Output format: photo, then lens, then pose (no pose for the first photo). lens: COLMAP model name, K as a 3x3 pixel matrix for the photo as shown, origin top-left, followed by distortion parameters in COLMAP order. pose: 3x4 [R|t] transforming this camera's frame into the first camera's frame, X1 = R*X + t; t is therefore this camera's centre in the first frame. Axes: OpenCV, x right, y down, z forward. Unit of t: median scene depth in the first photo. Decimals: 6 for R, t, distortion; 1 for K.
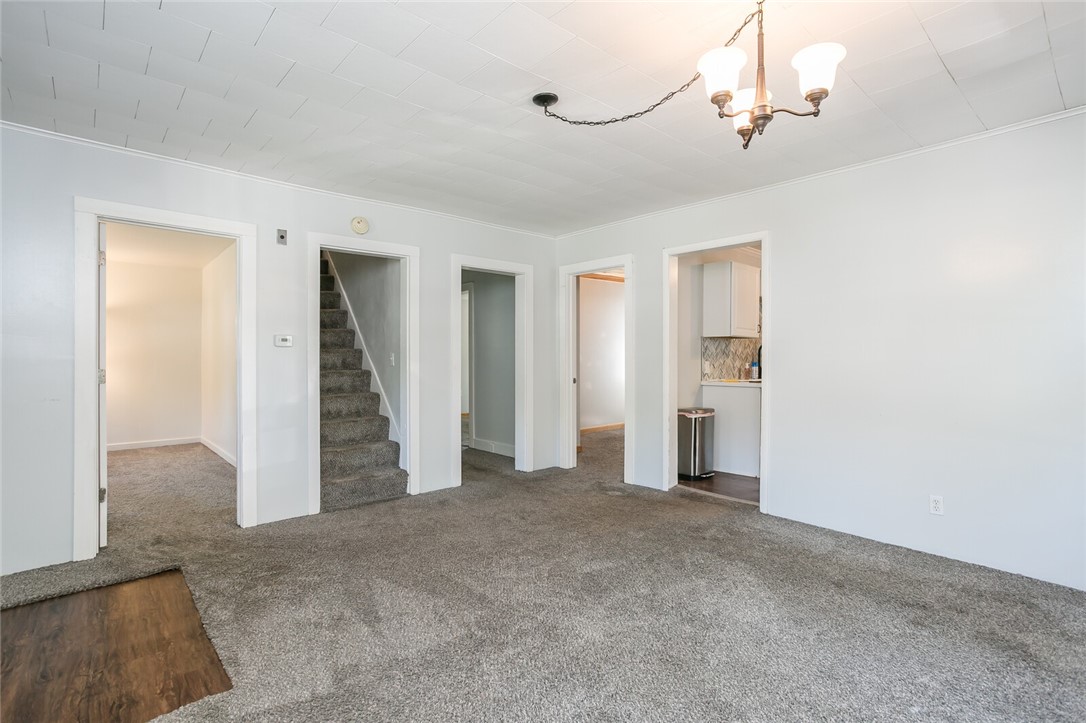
lens RADIAL K [[524.6, 0, 553.6], [0, 524.6, 358.5], [0, 0, 1]] dist [-0.066422, 0.028292]
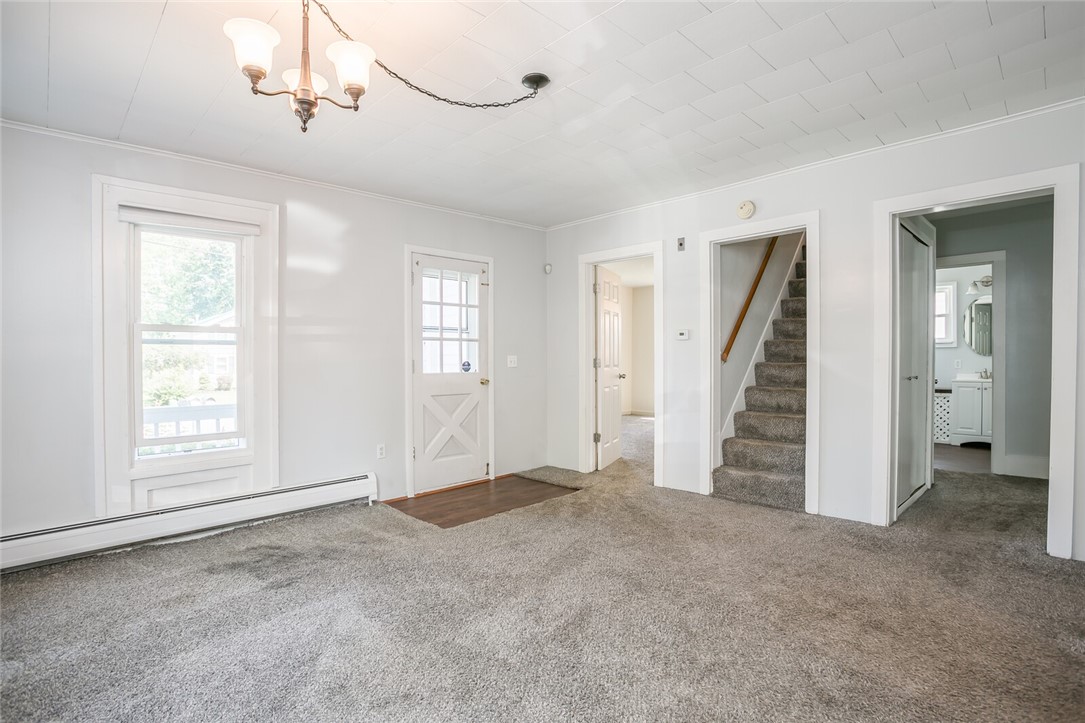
lens RADIAL K [[538.8, 0, 542.8], [0, 538.8, 355.6], [0, 0, 1]] dist [-0.071846, 0.032450]
pose [[0.027821, -0.001075, -0.999612, 0.551425], [0.004497, 0.999989, -0.000951, 0.010583], [0.999603, -0.004469, 0.027825, 0.549005]]
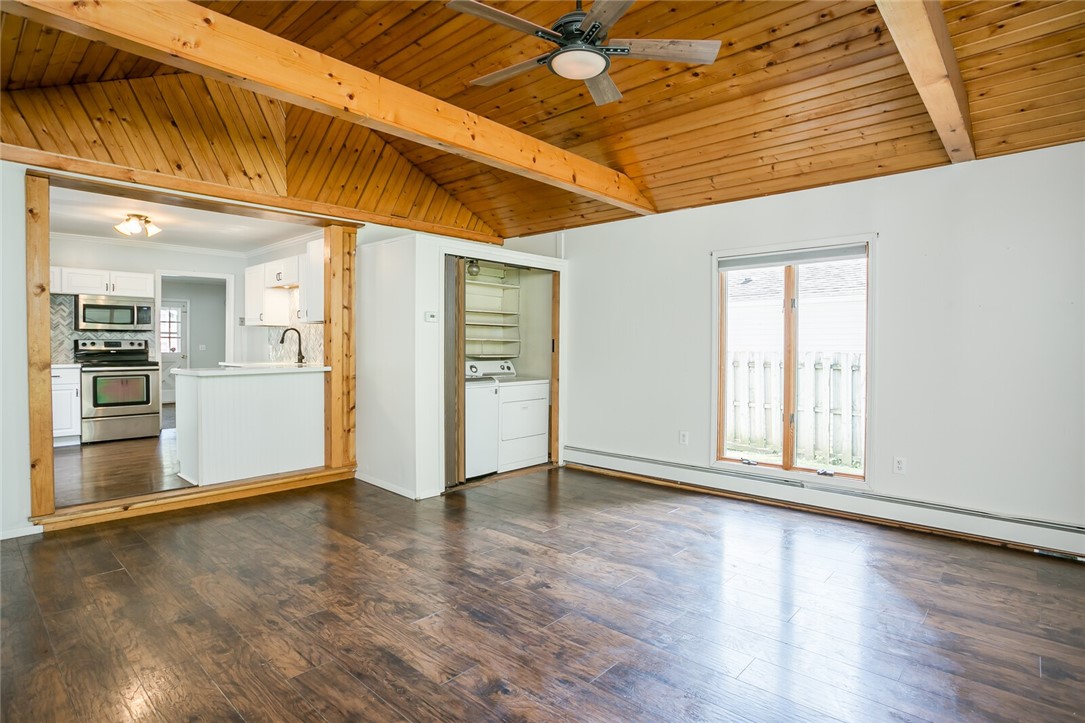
lens RADIAL K [[558.3, 0, 530.2], [0, 558.3, 352.2], [0, 0, 1]] dist [-0.068804, 0.038275]
pose [[0.070372, 0.014327, -0.997418, 2.038167], [-0.005131, 0.999889, 0.014000, -0.000129], [0.997508, 0.004133, 0.070438, 1.871015]]
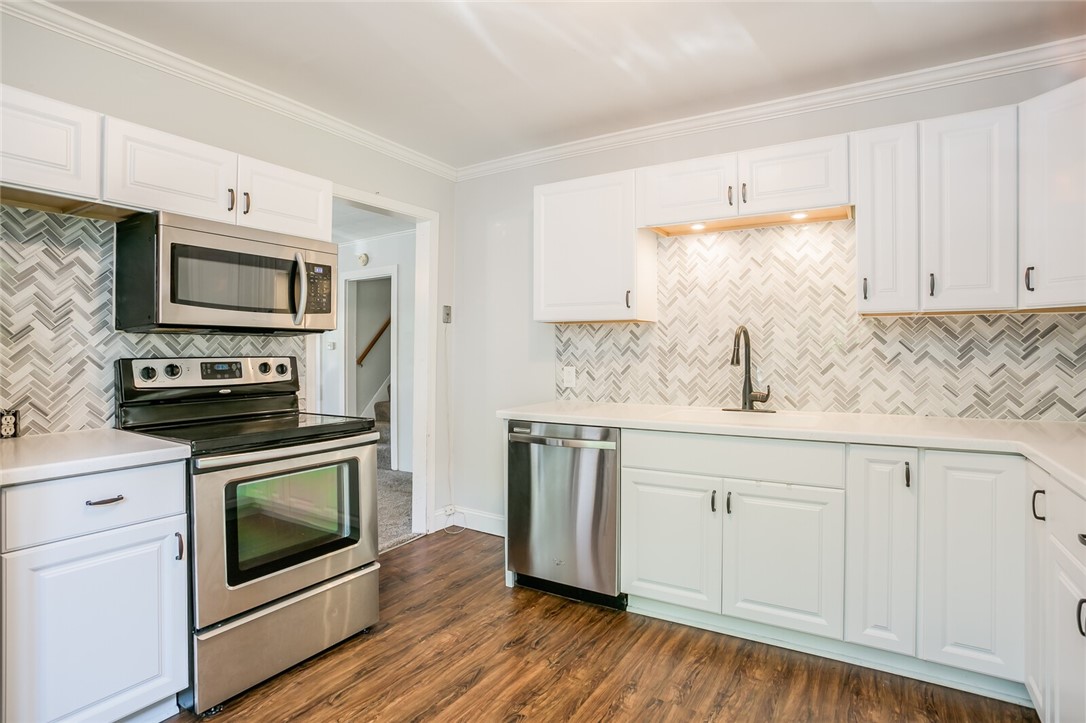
lens RADIAL K [[553.0, 0, 545.6], [0, 553.0, 353.1], [0, 0, 1]] dist [-0.074063, 0.037357]
pose [[0.269147, 0.001987, -0.963097, 1.057080], [-0.000811, 0.999998, 0.001837, -0.012691], [0.963099, 0.000287, 0.269148, 0.994285]]
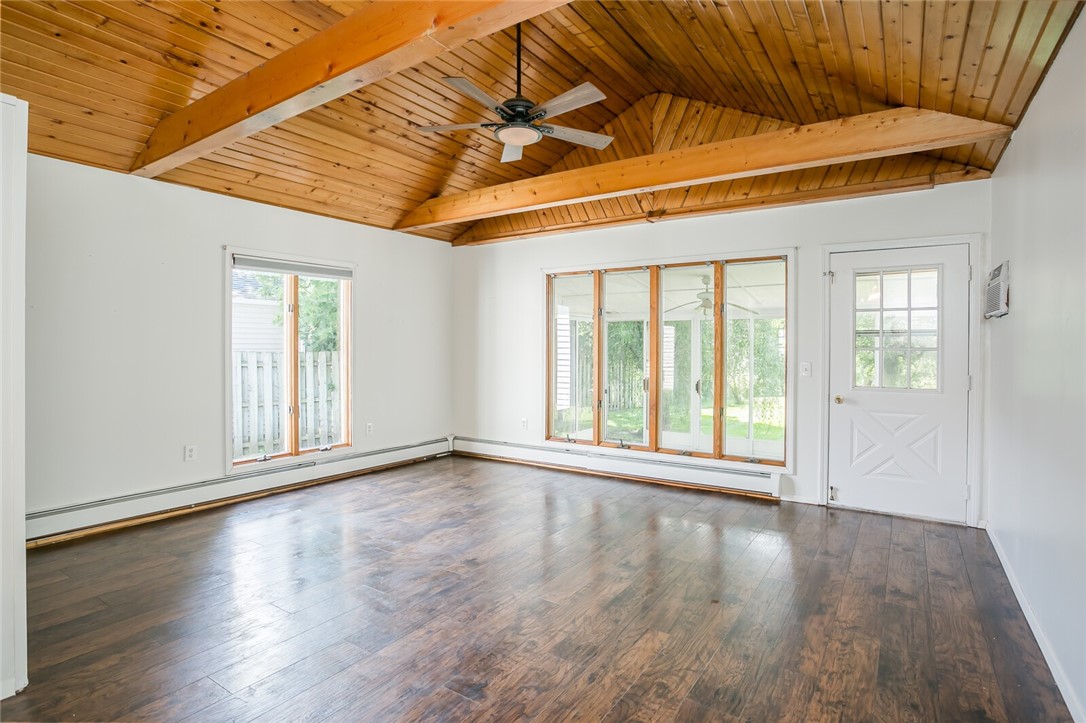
lens RADIAL K [[550.9, 0, 544.9], [0, 550.9, 343.4], [0, 0, 1]] dist [-0.075556, 0.035757]
pose [[0.974517, 0.006459, 0.224220, 1.306214], [-0.004476, 0.999946, -0.009349, 0.003151], [-0.224268, 0.008107, 0.974494, 1.190857]]
